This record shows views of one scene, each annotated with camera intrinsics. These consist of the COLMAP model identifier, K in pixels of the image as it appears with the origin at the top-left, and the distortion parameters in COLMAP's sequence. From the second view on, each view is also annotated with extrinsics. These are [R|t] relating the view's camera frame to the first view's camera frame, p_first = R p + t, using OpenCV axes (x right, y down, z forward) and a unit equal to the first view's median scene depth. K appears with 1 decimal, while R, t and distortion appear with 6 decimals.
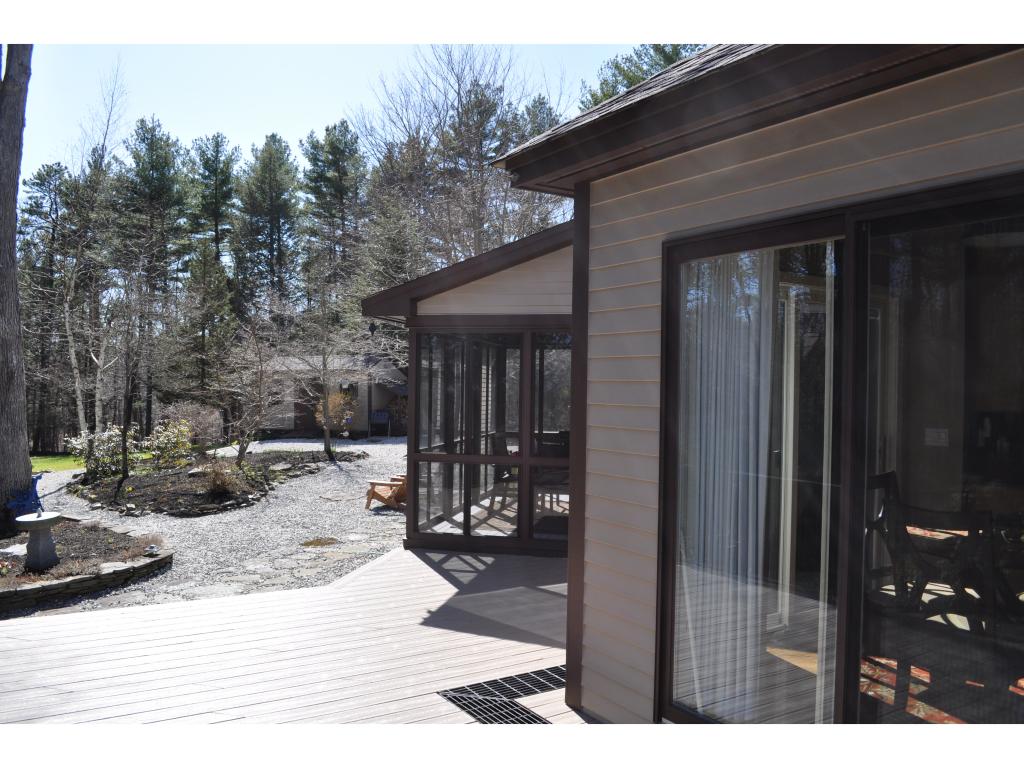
lens RADIAL K [[815.0, 0, 512.0], [0, 815.0, 384.0], [0, 0, 1]] dist [-0.087224, 0.000534]
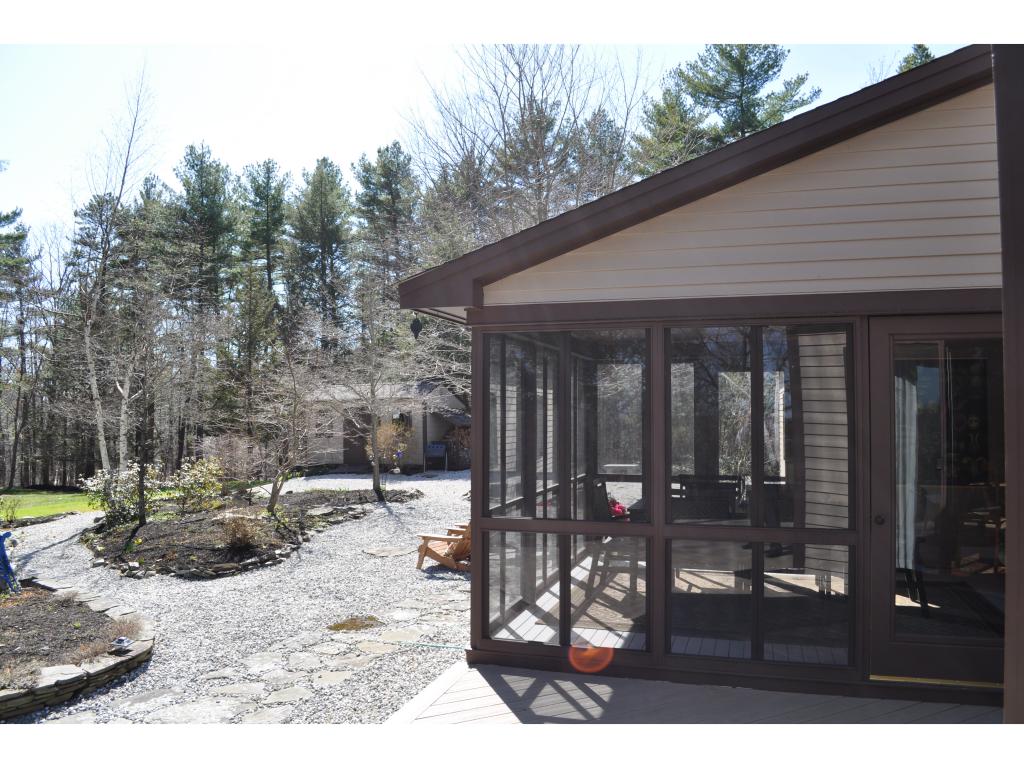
lens RADIAL K [[815.0, 0, 512.0], [0, 815.0, 384.0], [0, 0, 1]] dist [-0.087224, 0.000534]
pose [[0.997494, -0.015232, -0.069091, -0.016499], [0.012838, 0.999307, -0.034952, 0.000291], [0.069576, 0.033978, 0.996998, 0.116284]]
